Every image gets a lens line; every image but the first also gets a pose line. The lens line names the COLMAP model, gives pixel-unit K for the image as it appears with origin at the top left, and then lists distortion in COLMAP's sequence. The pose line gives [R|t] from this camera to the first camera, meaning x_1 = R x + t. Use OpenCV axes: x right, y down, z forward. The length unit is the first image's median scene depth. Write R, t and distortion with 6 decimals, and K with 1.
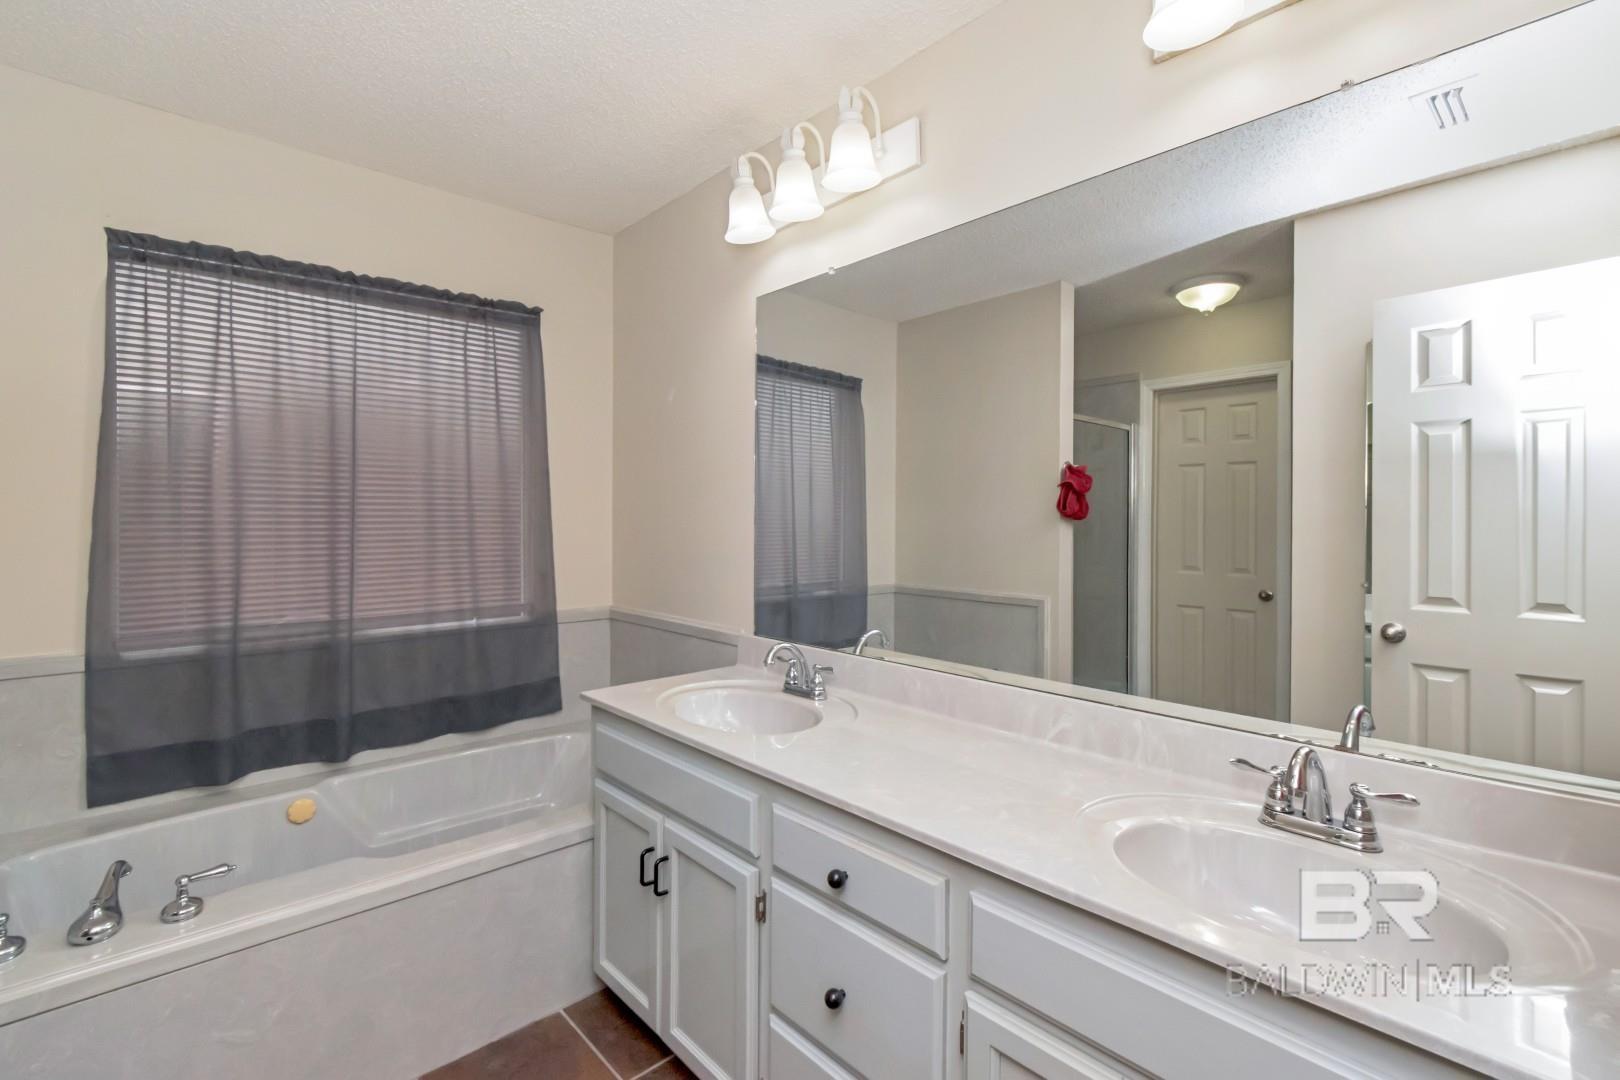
lens RADIAL K [[730.0, 0, 804.0], [0, 730.0, 516.2], [0, 0, 1]] dist [0.001510, 0.000116]
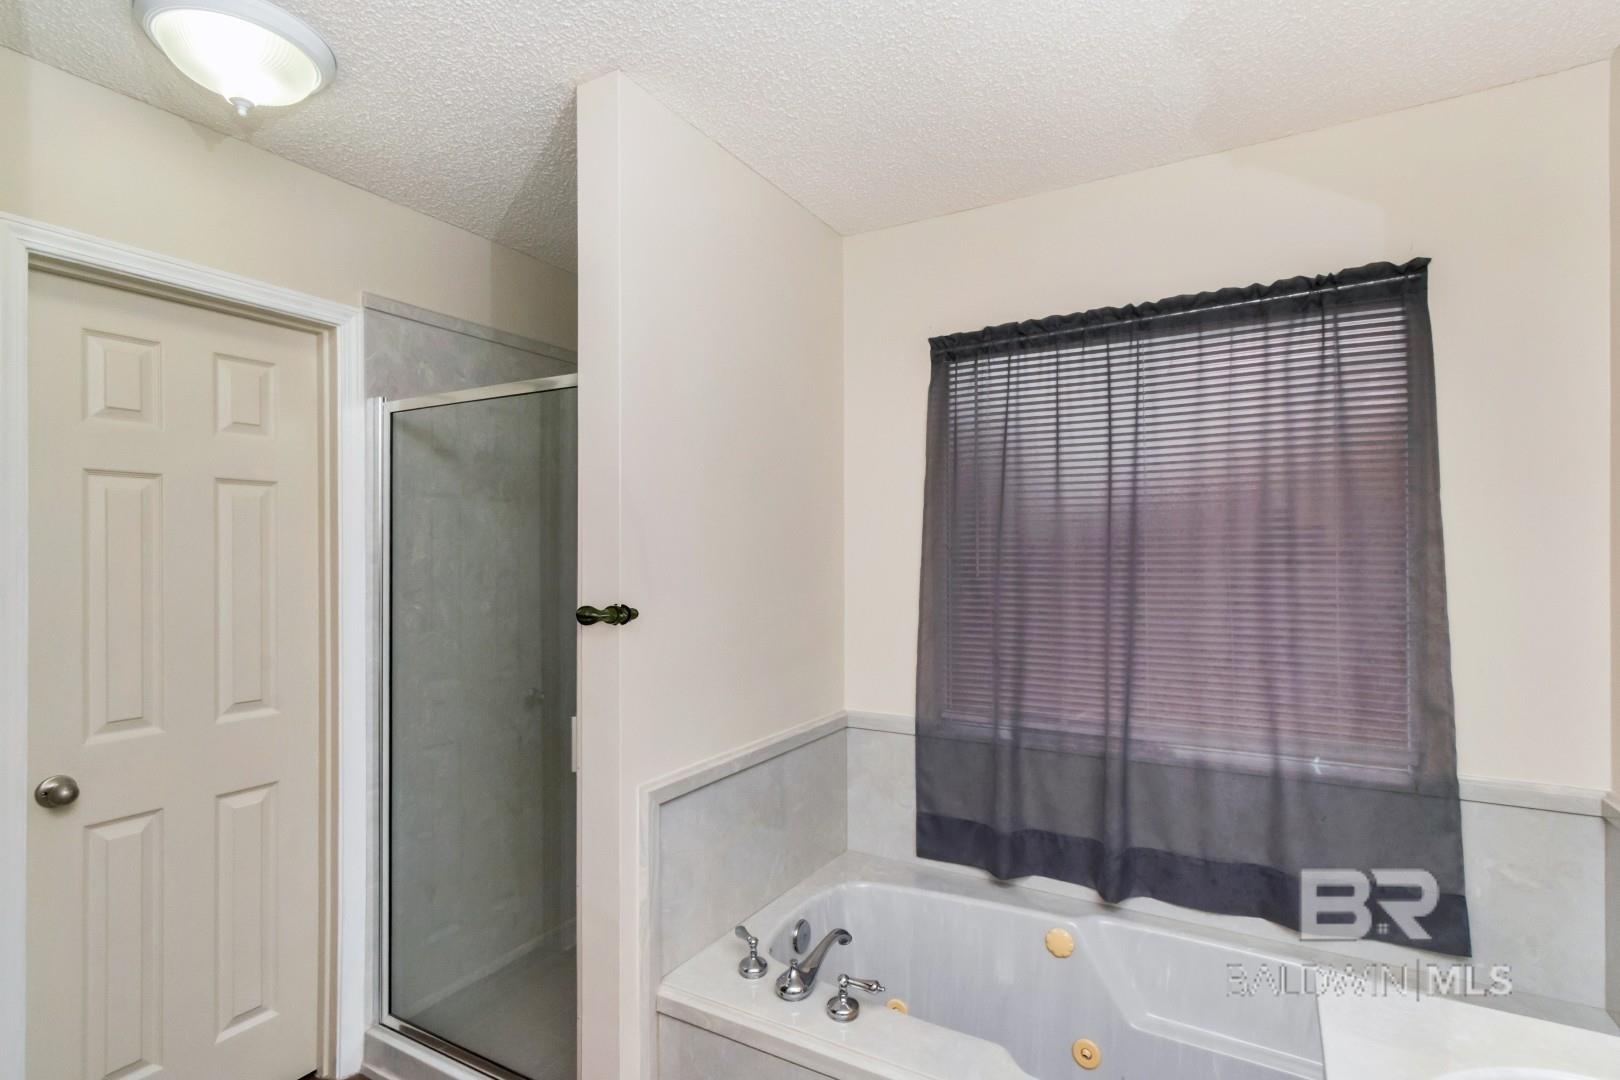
lens RADIAL K [[788.0, 0, 813.3], [0, 788.0, 551.8], [0, 0, 1]] dist [0.002462, 0.000653]
pose [[0.308149, -0.008047, -0.951304, 0.116871], [0.005255, 0.999963, -0.006756, -0.056142], [0.951324, -0.002917, 0.308180, 0.412300]]
